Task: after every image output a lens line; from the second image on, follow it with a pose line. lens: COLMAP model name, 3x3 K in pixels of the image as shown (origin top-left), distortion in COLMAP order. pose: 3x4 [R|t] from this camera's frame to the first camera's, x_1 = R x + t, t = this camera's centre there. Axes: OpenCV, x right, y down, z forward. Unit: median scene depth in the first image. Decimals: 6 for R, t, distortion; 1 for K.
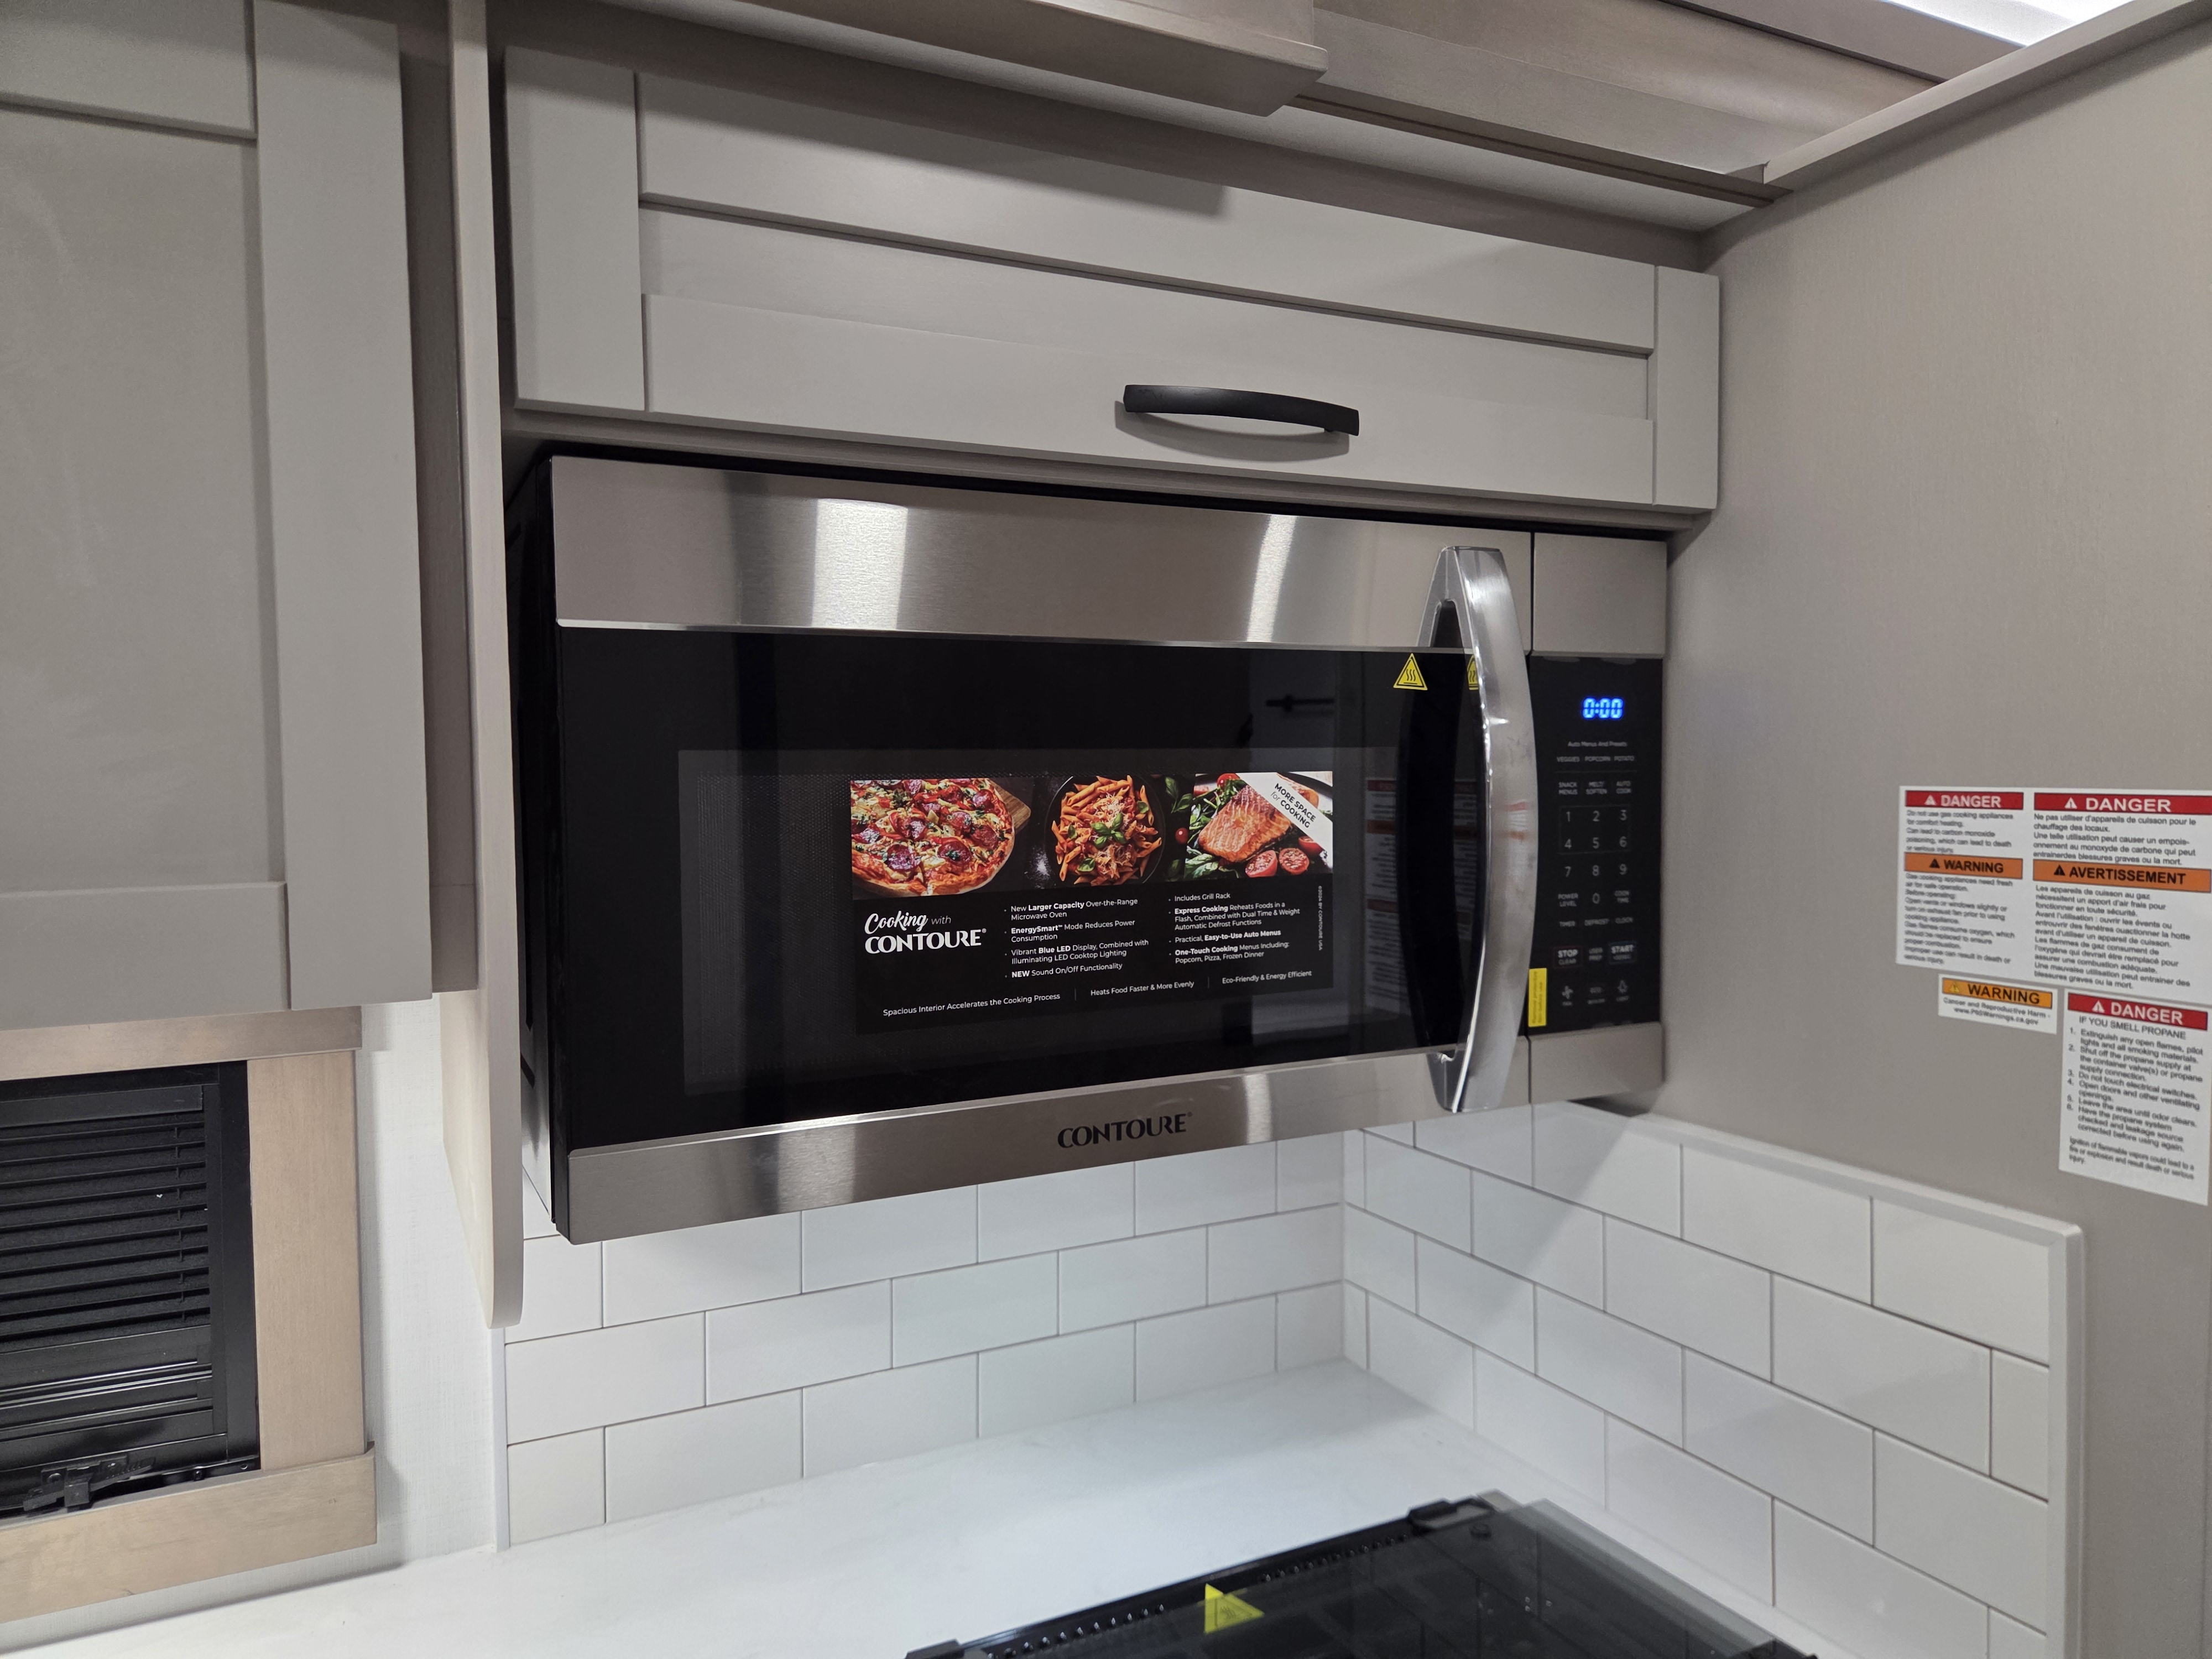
lens RADIAL K [[1492.8, 0, 1122.0], [0, 1492.8, 827.7], [0, 0, 1]] dist [0.062658, -0.056322]
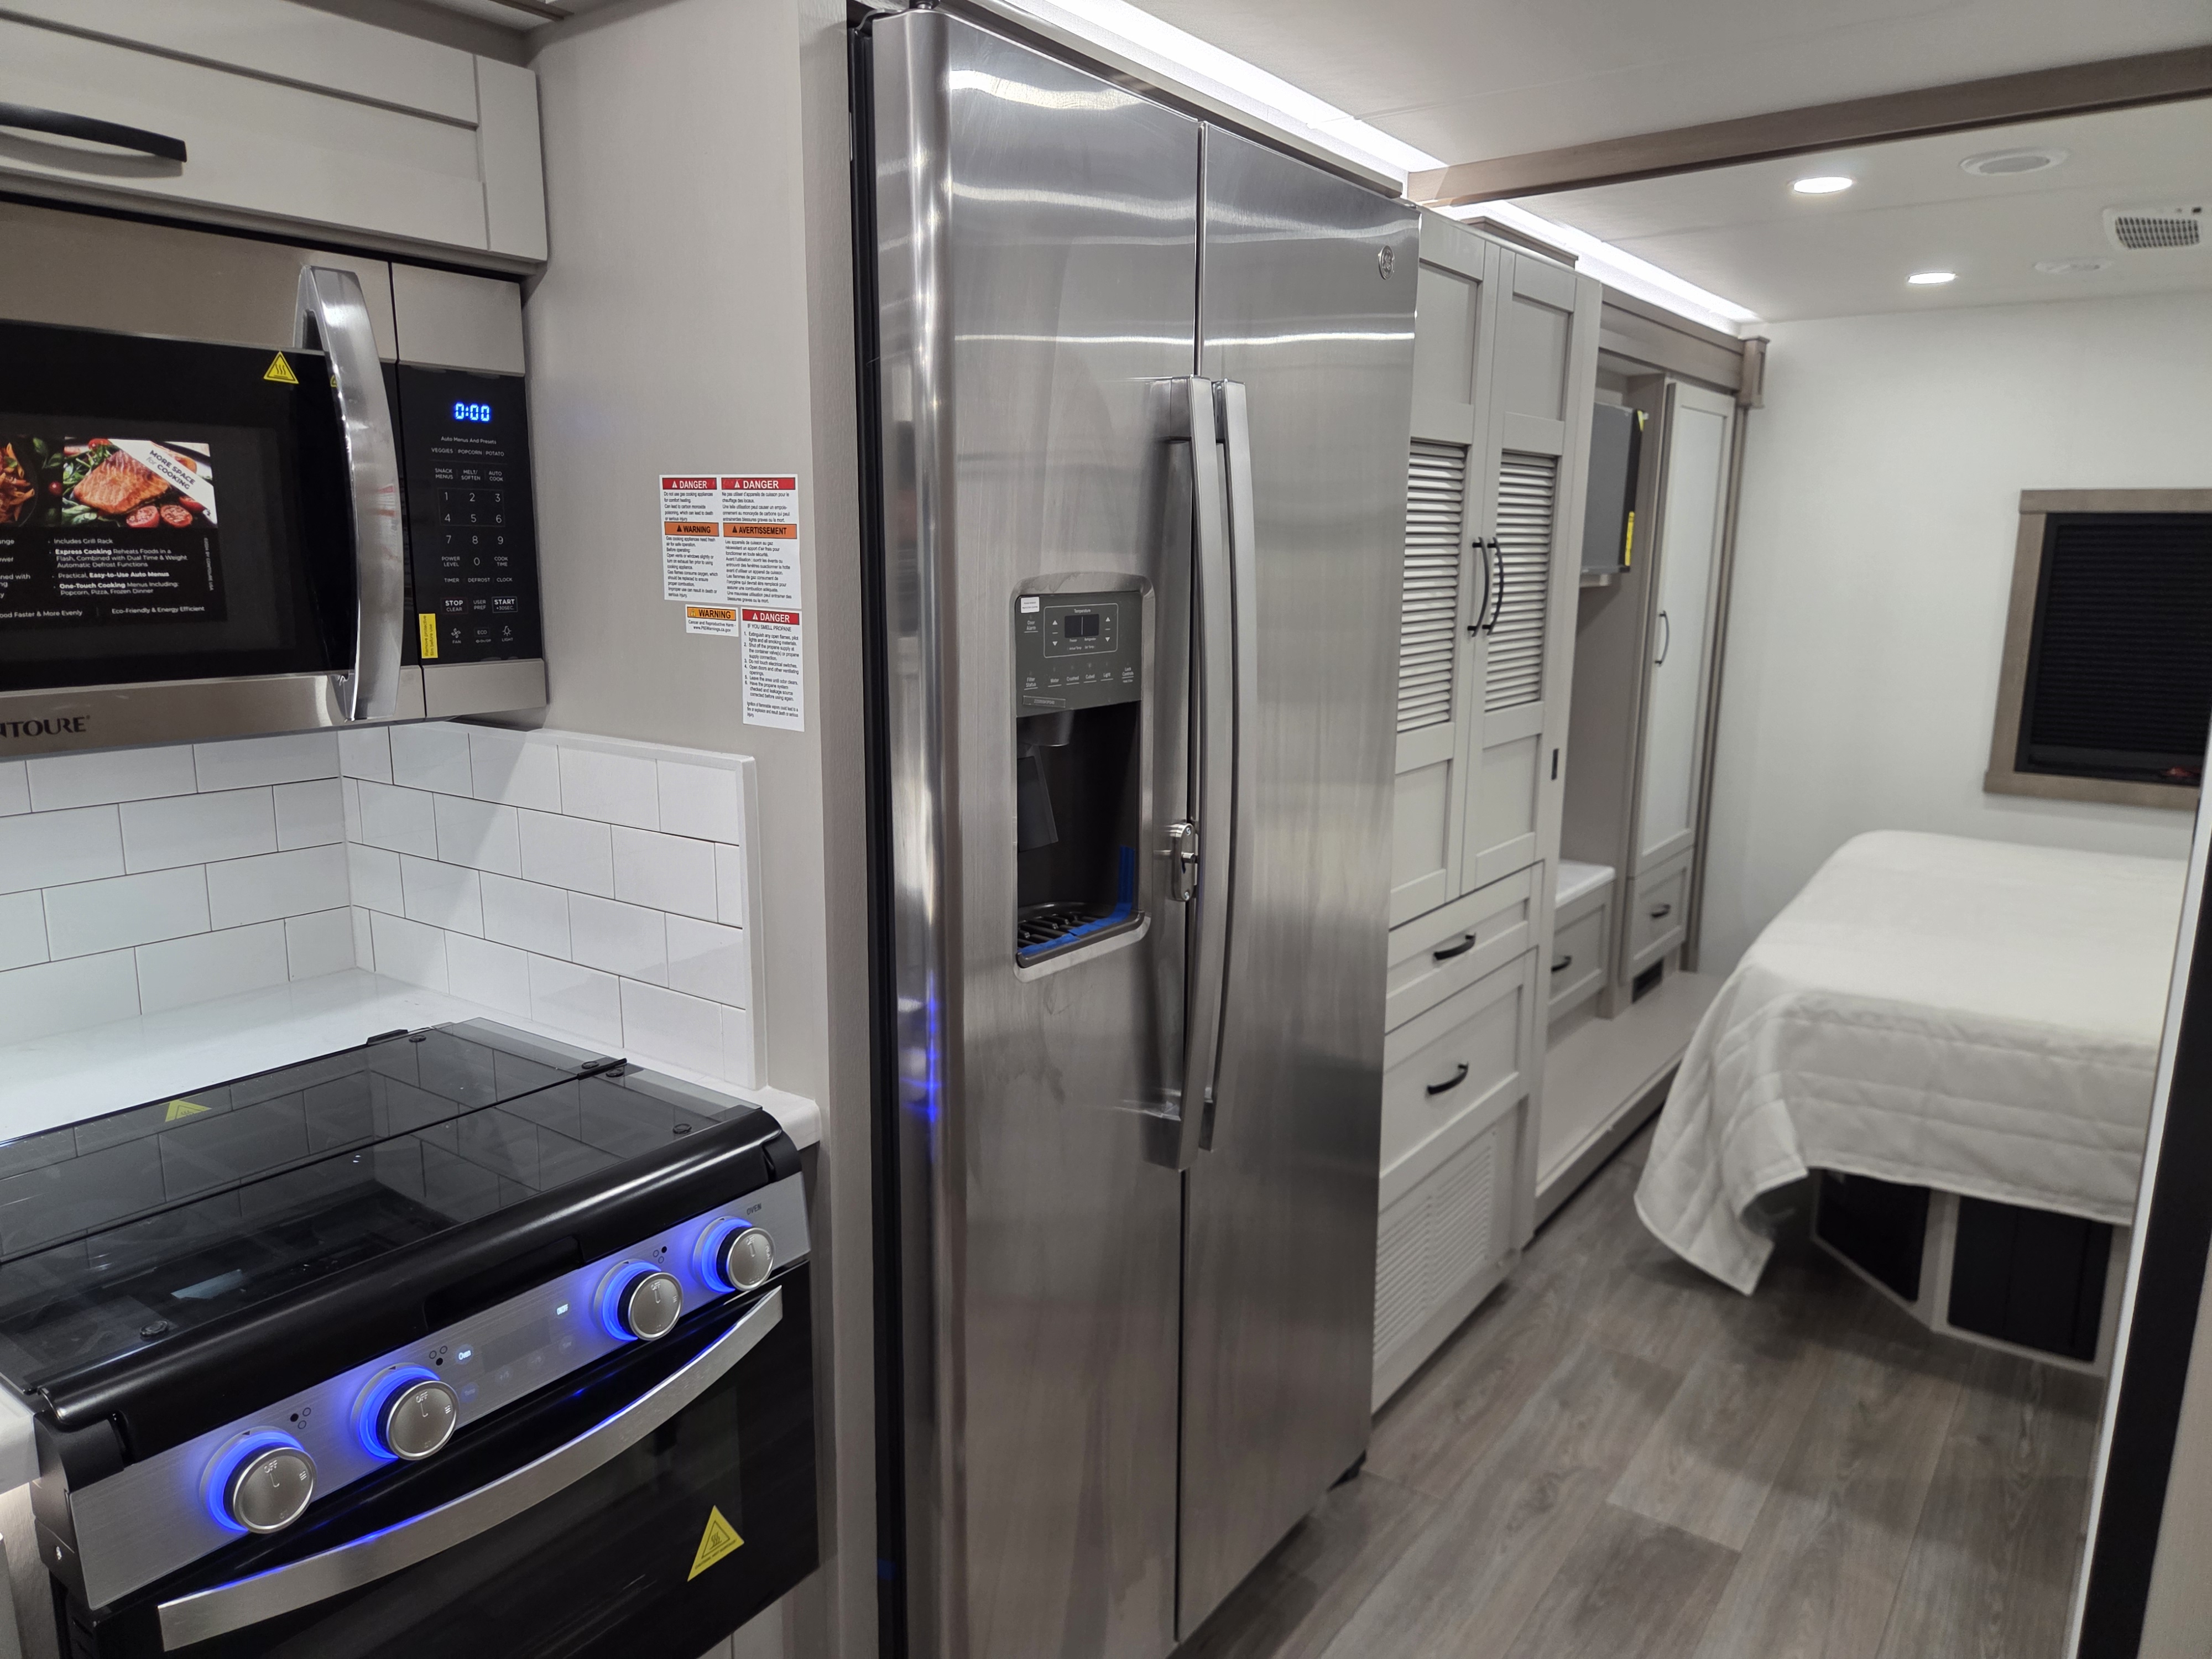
lens RADIAL K [[1492.8, 0, 1097.6], [0, 1492.8, 837.2], [0, 0, 1]] dist [0.062658, -0.056322]
pose [[0.889927, -0.069557, 0.450767, 0.199167], [-0.001806, 0.987758, 0.155983, 0.083533], [-0.456099, -0.139628, 0.878907, -0.472492]]
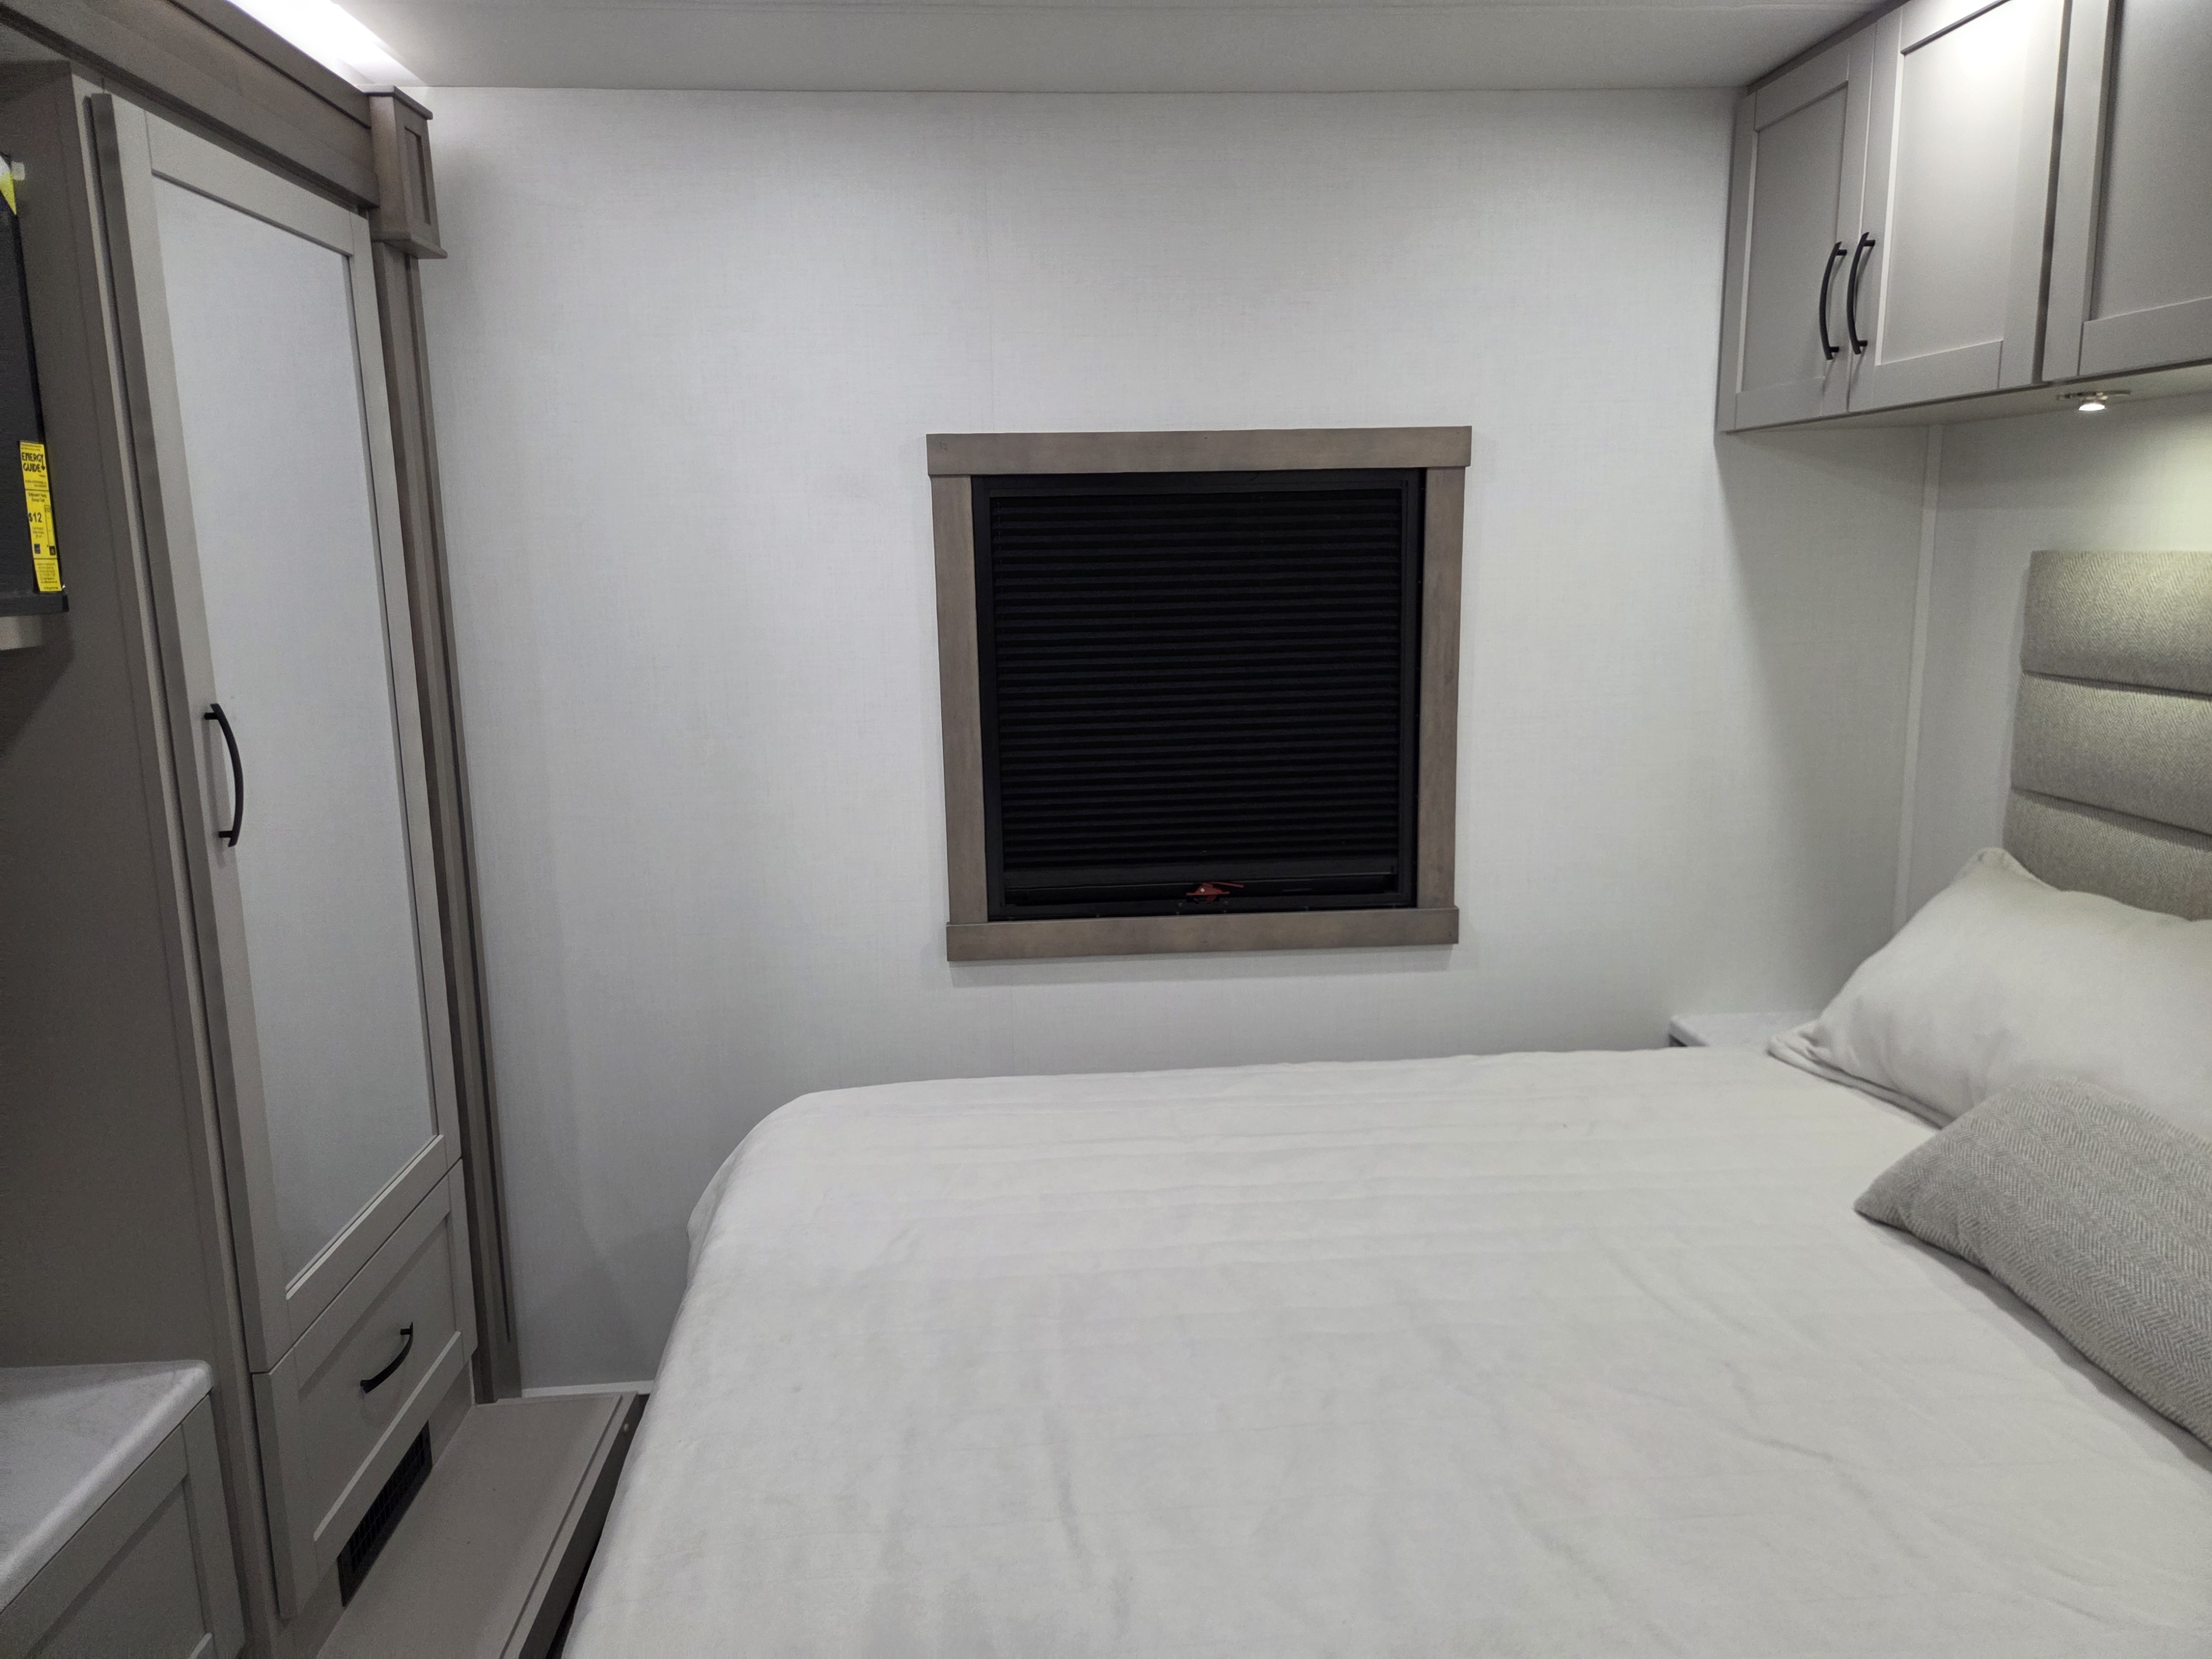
lens RADIAL K [[1492.8, 0, 1103.8], [0, 1492.8, 817.3], [0, 0, 1]] dist [0.062658, -0.056322]
pose [[0.399725, -0.157043, 0.903082, 2.382840], [0.046851, 0.987427, 0.150973, 0.031645], [-0.915437, -0.018037, 0.402056, 1.014257]]
